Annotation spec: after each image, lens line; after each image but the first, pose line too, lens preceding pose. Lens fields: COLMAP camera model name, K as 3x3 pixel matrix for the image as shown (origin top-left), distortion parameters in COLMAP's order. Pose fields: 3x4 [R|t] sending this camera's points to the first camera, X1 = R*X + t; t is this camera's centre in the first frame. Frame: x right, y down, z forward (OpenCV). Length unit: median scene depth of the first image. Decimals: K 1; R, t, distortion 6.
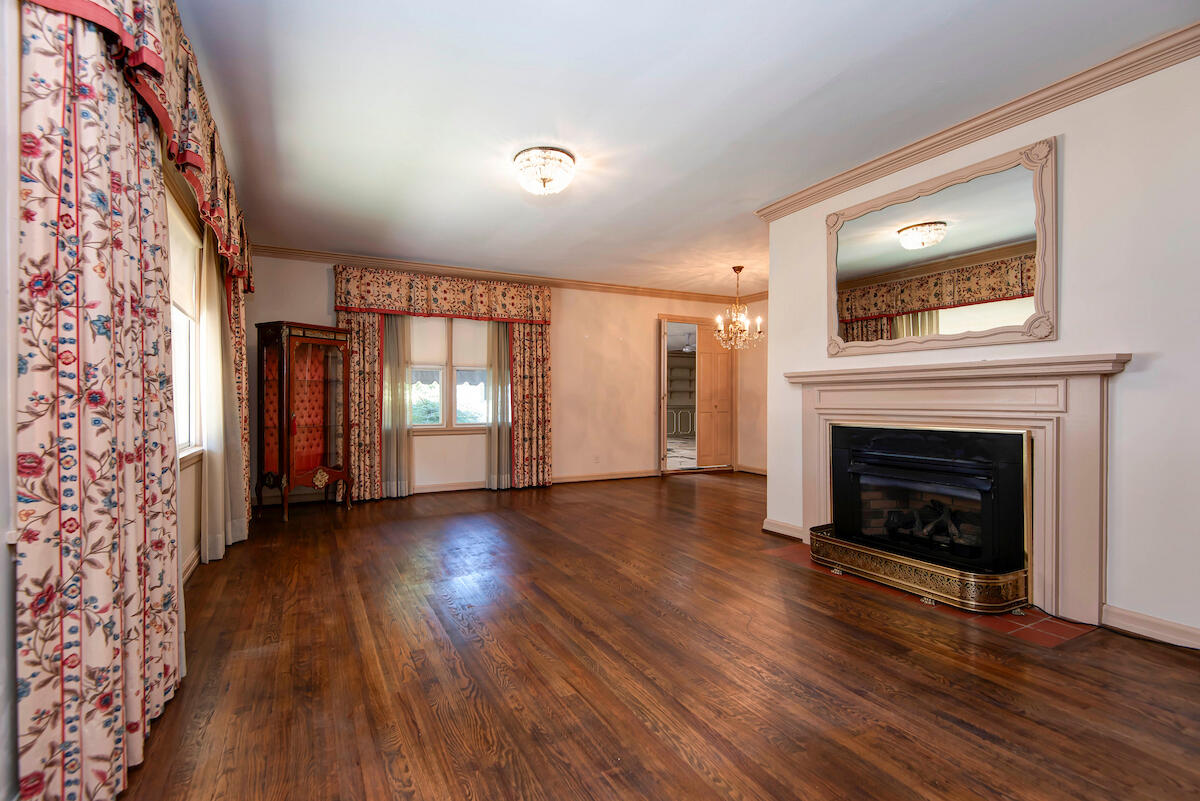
lens RADIAL K [[562.6, 0, 571.7], [0, 562.6, 410.3], [0, 0, 1]] dist [0.032676, -0.025052]
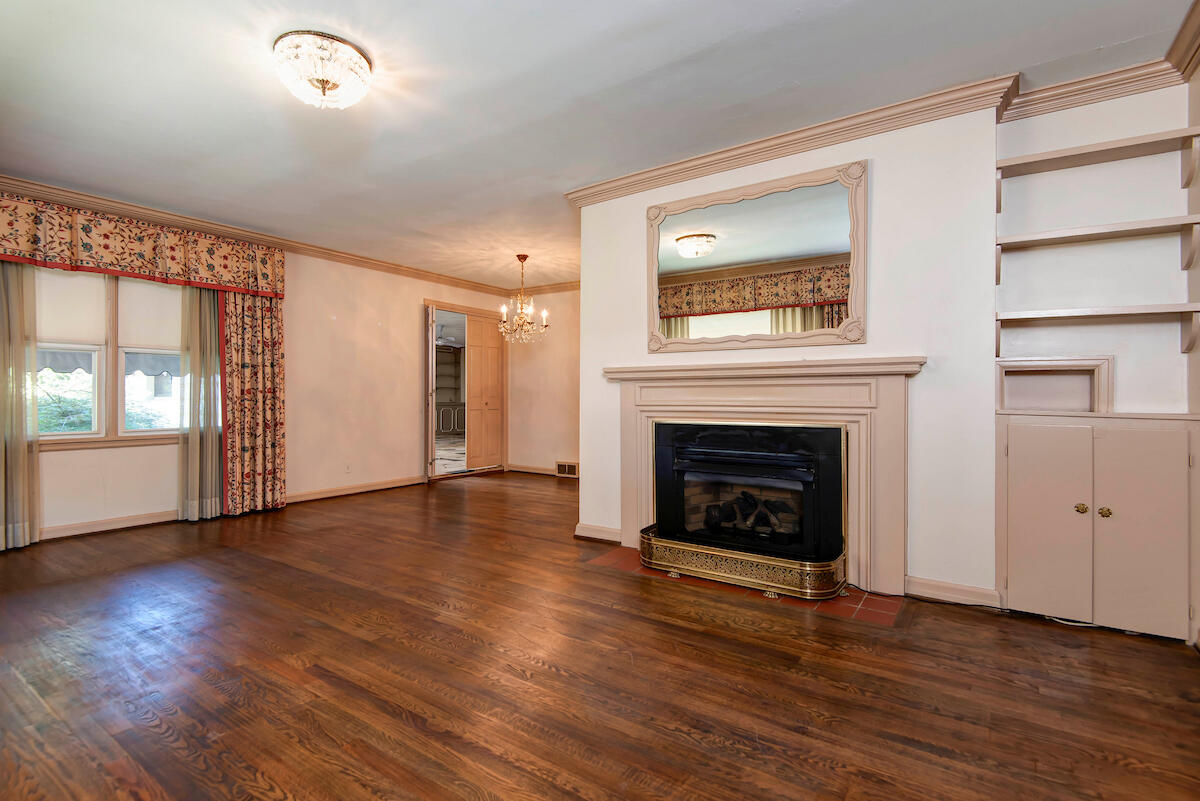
lens RADIAL K [[550.2, 0, 591.8], [0, 550.2, 401.0], [0, 0, 1]] dist [0.037023, -0.024113]
pose [[0.860127, -0.003454, 0.510067, -0.103147], [0.008736, 0.999930, -0.007962, -0.003871], [-0.510004, 0.011304, 0.860098, 0.208082]]
